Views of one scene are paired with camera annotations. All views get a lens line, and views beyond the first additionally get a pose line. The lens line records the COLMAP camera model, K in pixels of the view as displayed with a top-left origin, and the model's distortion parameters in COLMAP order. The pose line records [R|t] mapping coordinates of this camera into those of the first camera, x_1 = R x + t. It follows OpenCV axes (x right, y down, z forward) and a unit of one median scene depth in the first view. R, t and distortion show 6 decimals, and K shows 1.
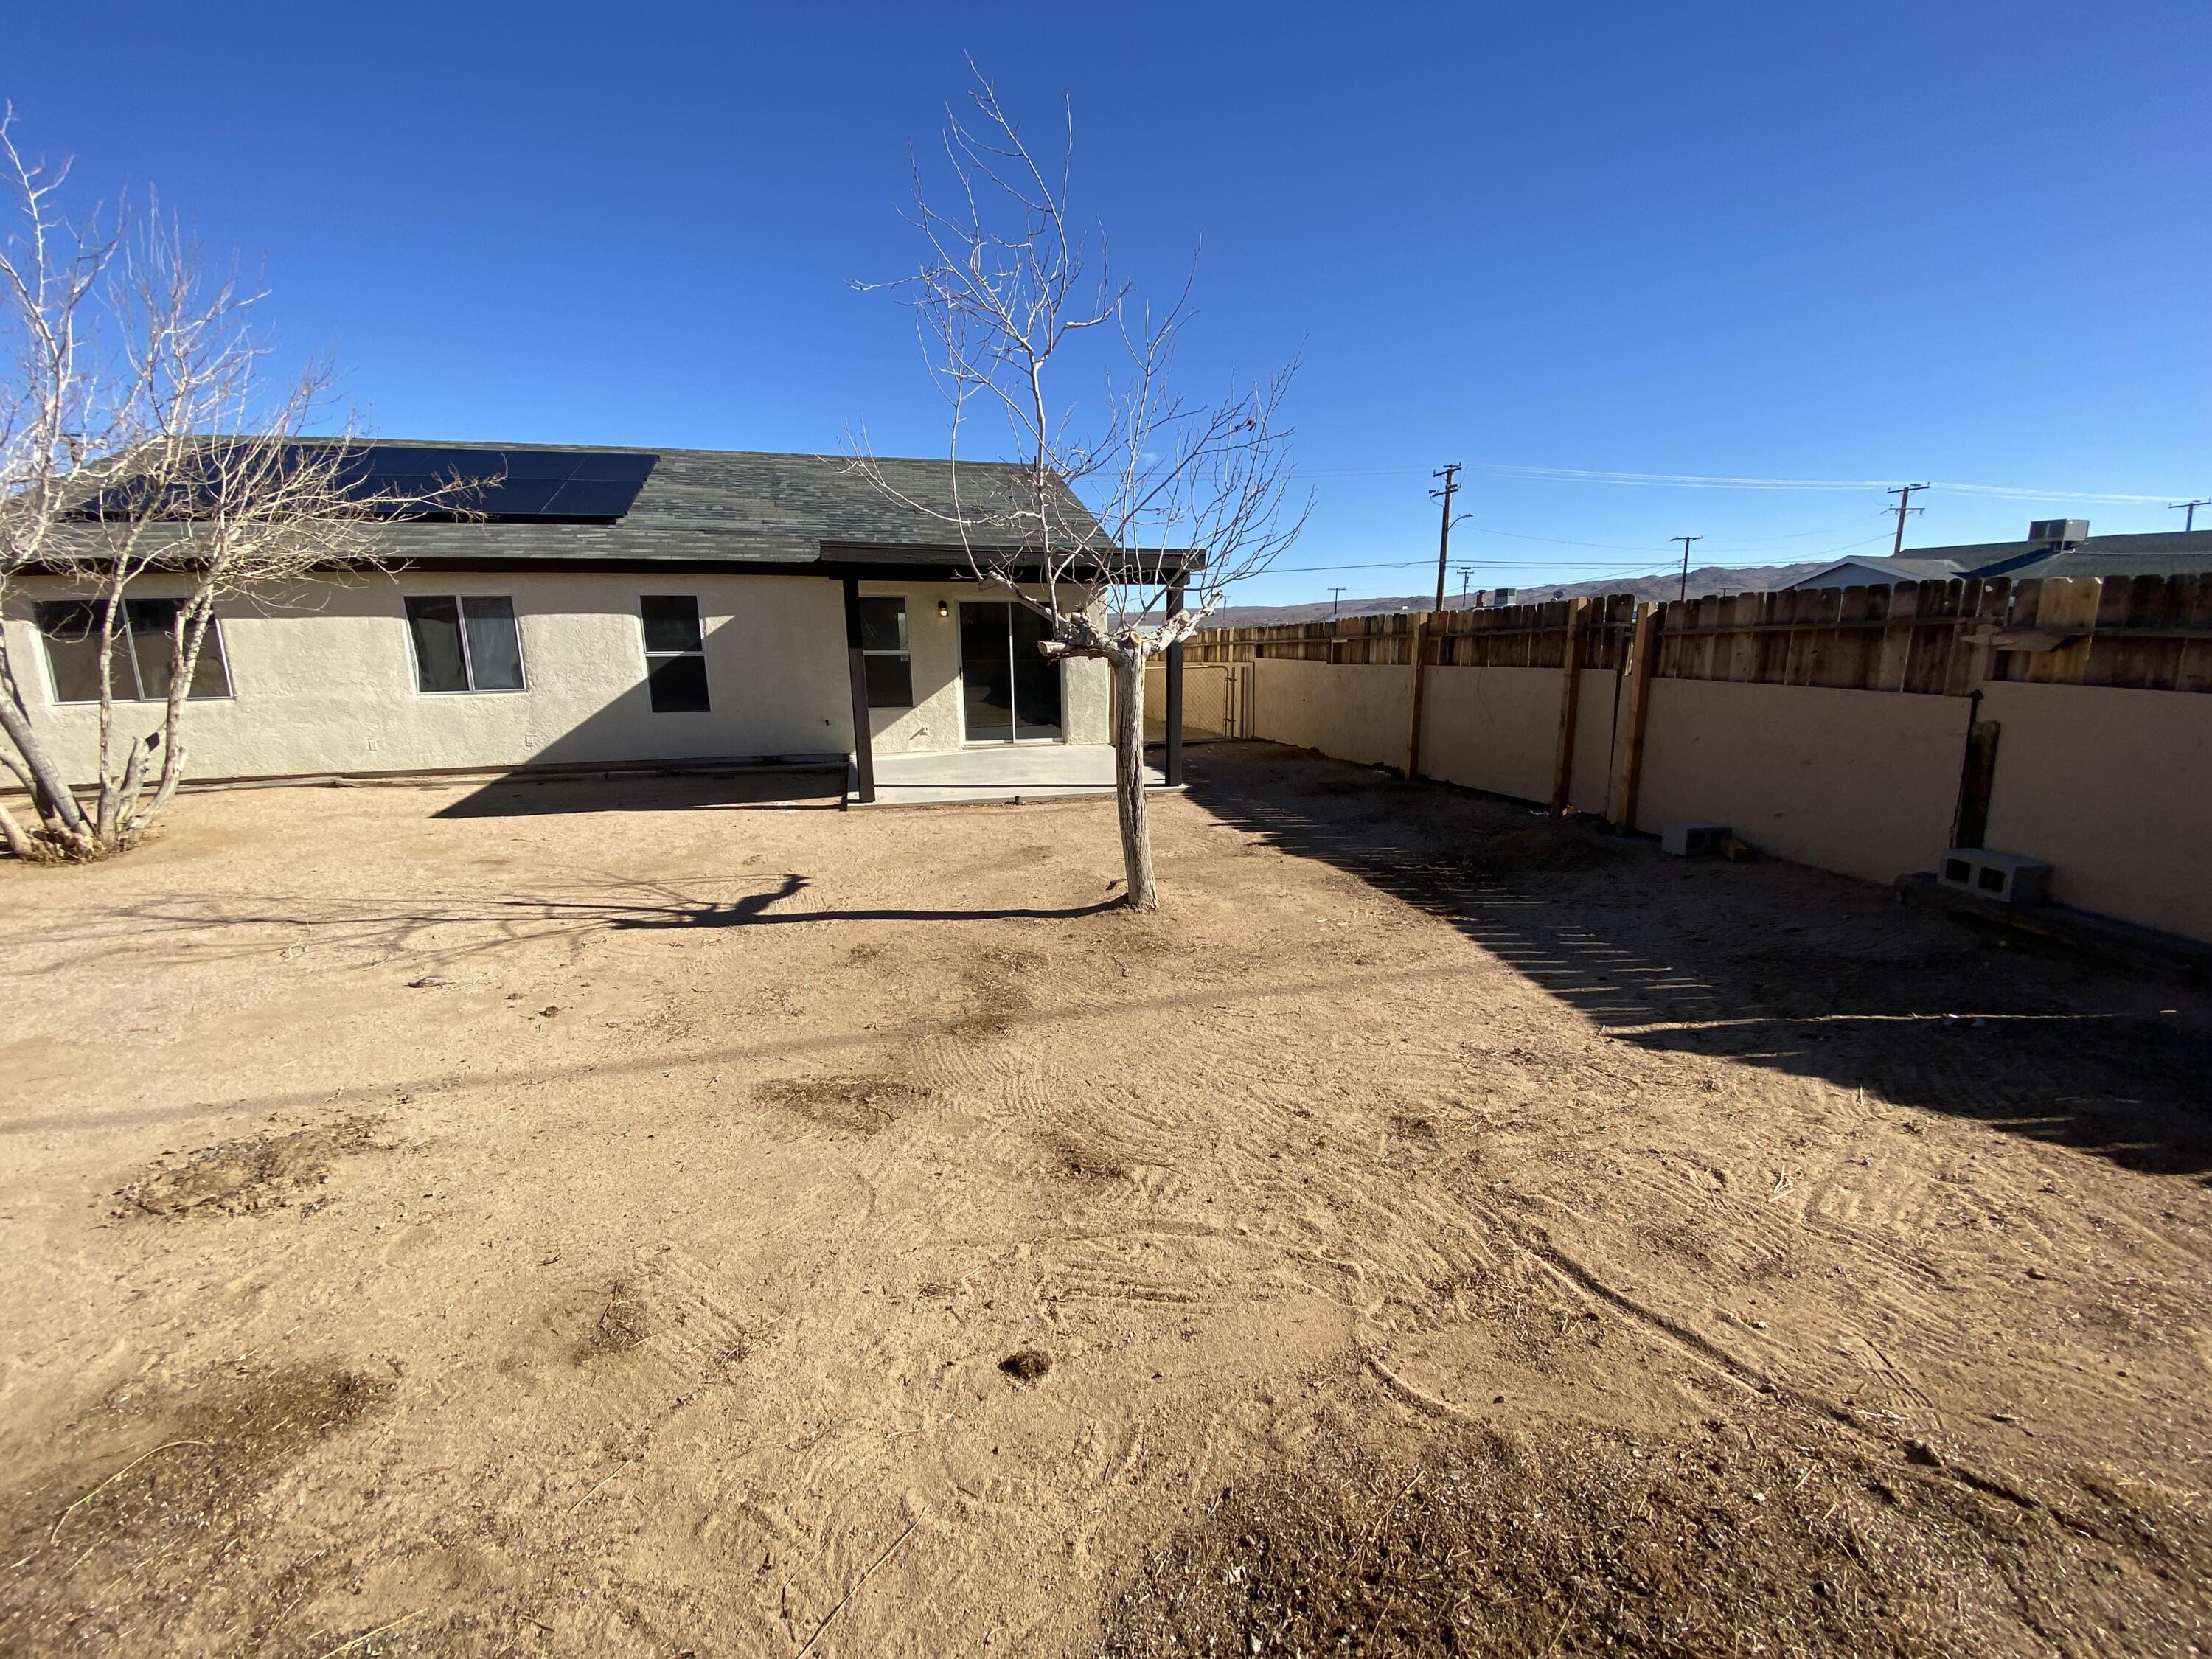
lens RADIAL K [[896.2, 0, 1107.7], [0, 896.2, 830.3], [0, 0, 1]] dist [0.017676, -0.019012]
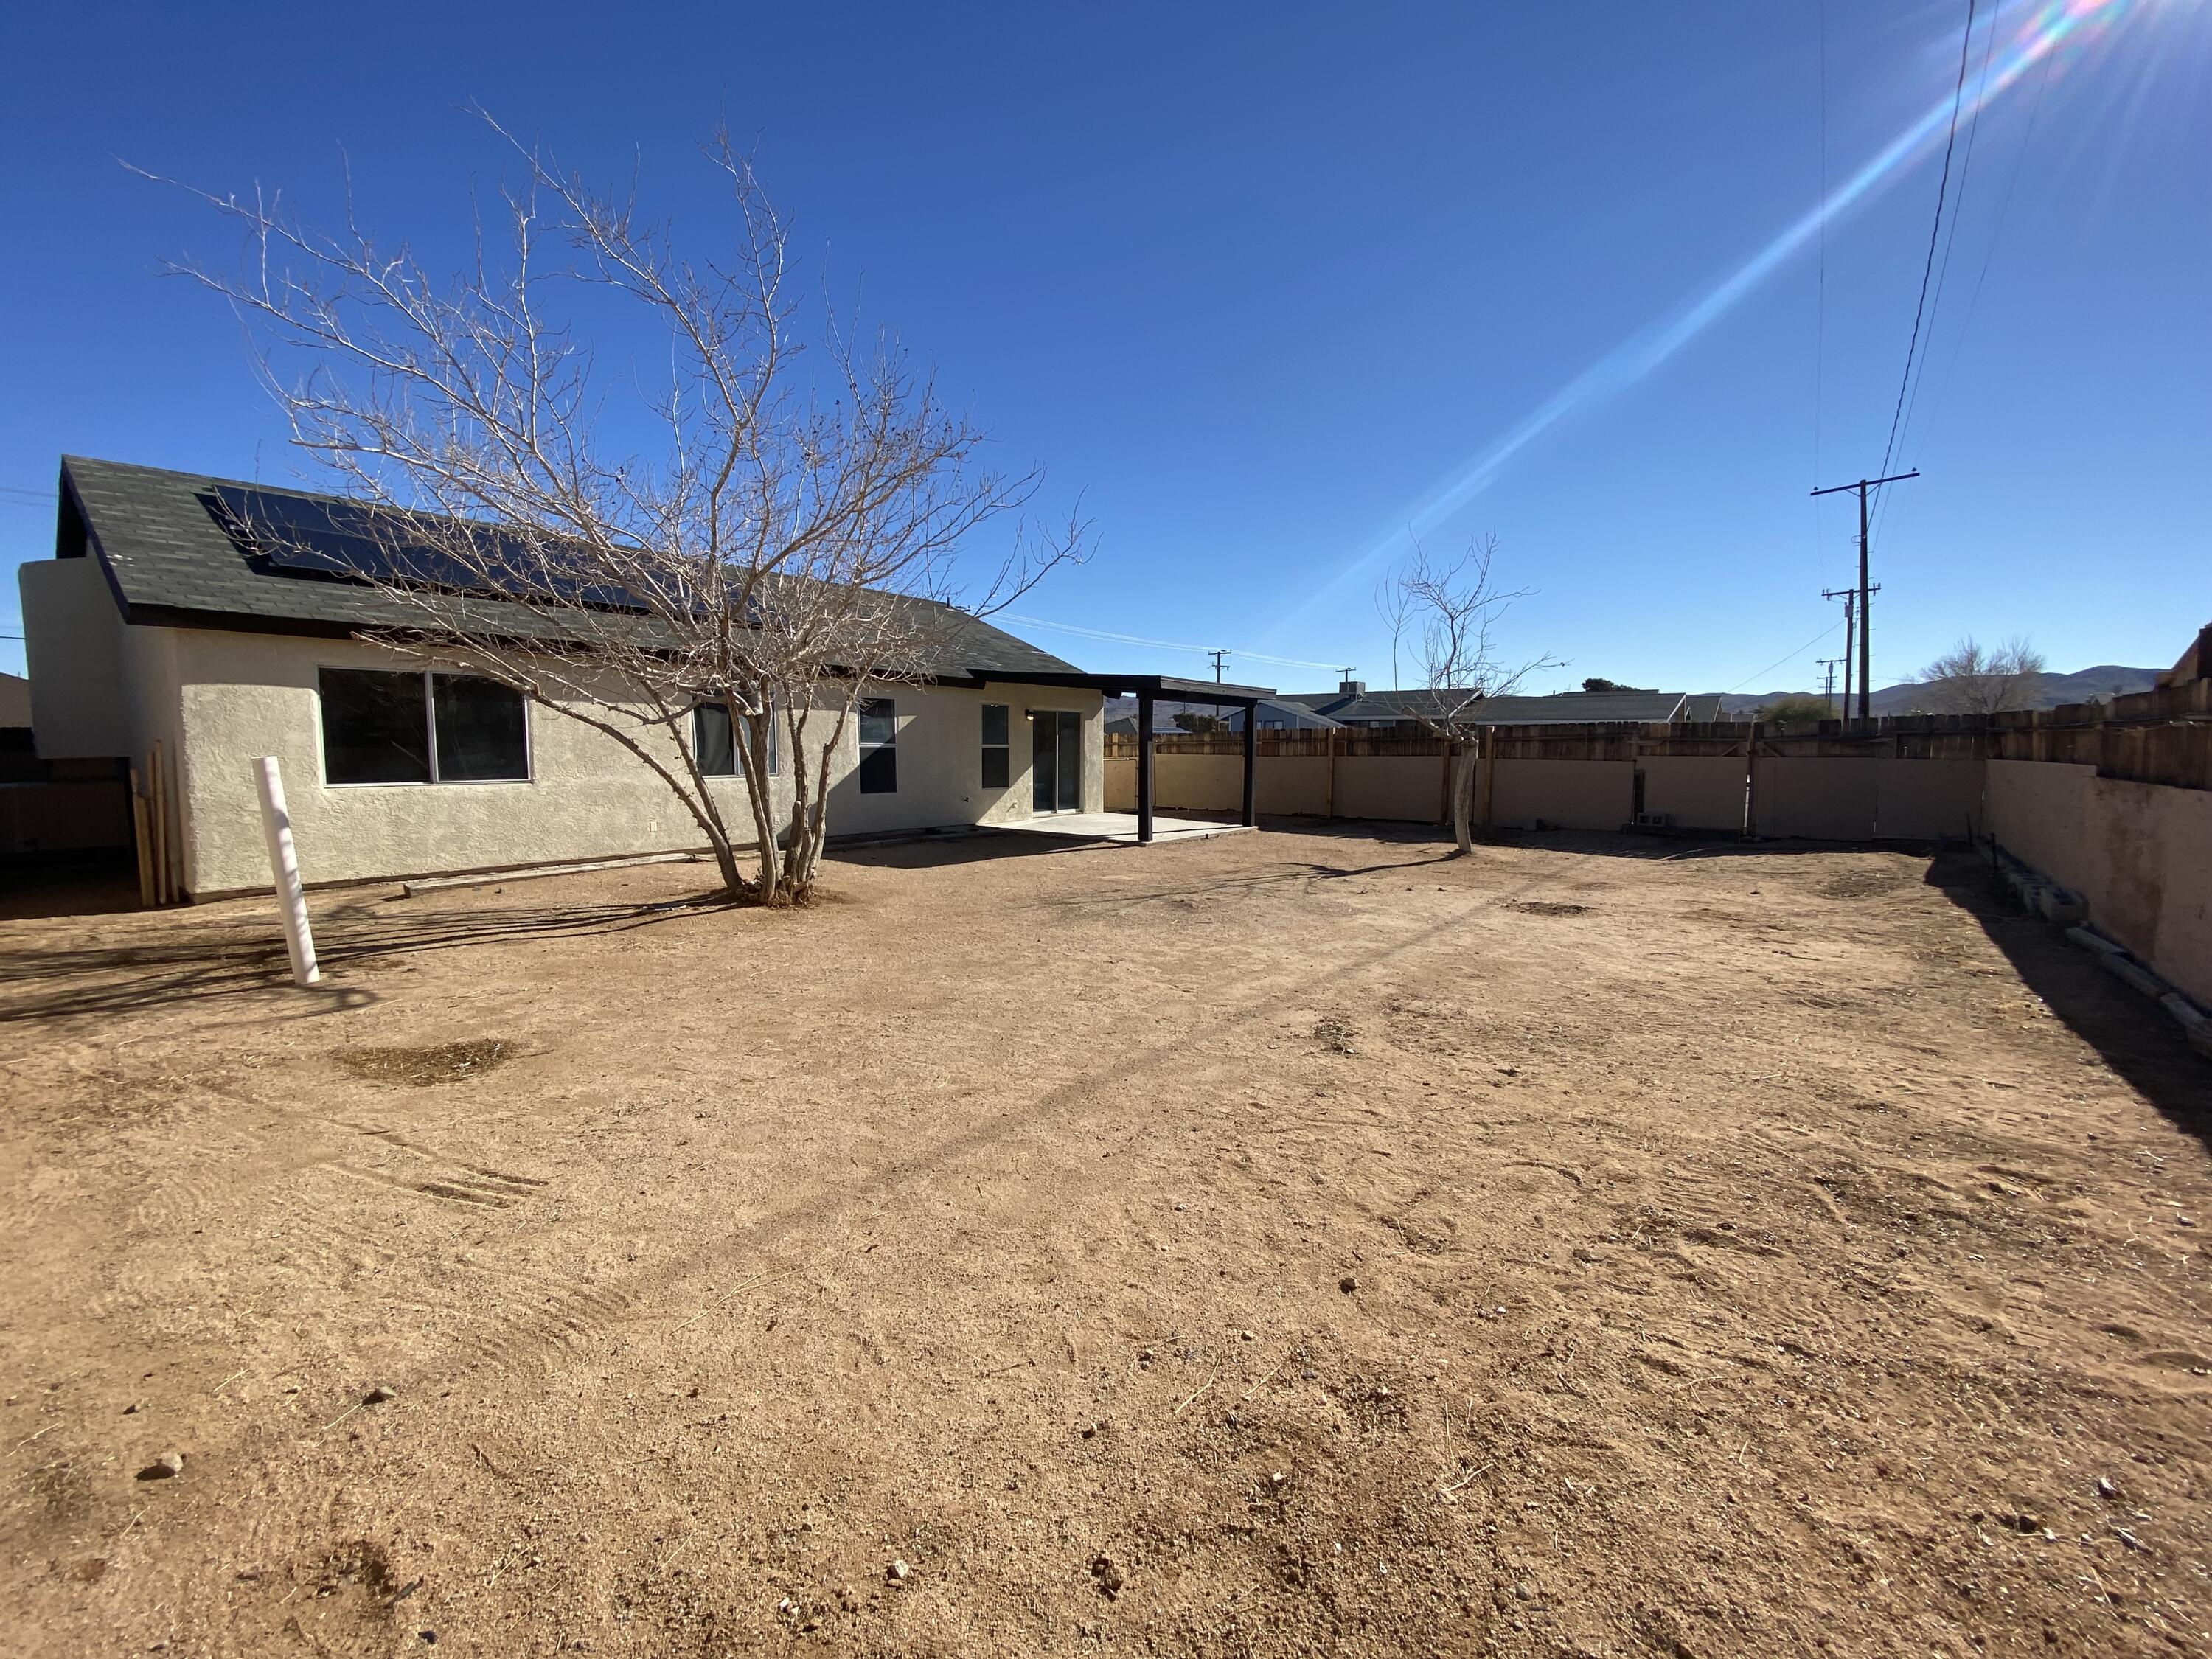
lens RADIAL K [[896.2, 0, 1100.9], [0, 896.2, 827.4], [0, 0, 1]] dist [0.017676, -0.019012]
pose [[0.797659, -0.041032, 0.601711, -1.546346], [0.115317, 0.989652, -0.085384, 0.080447], [-0.591981, 0.137494, 0.794137, -0.189103]]
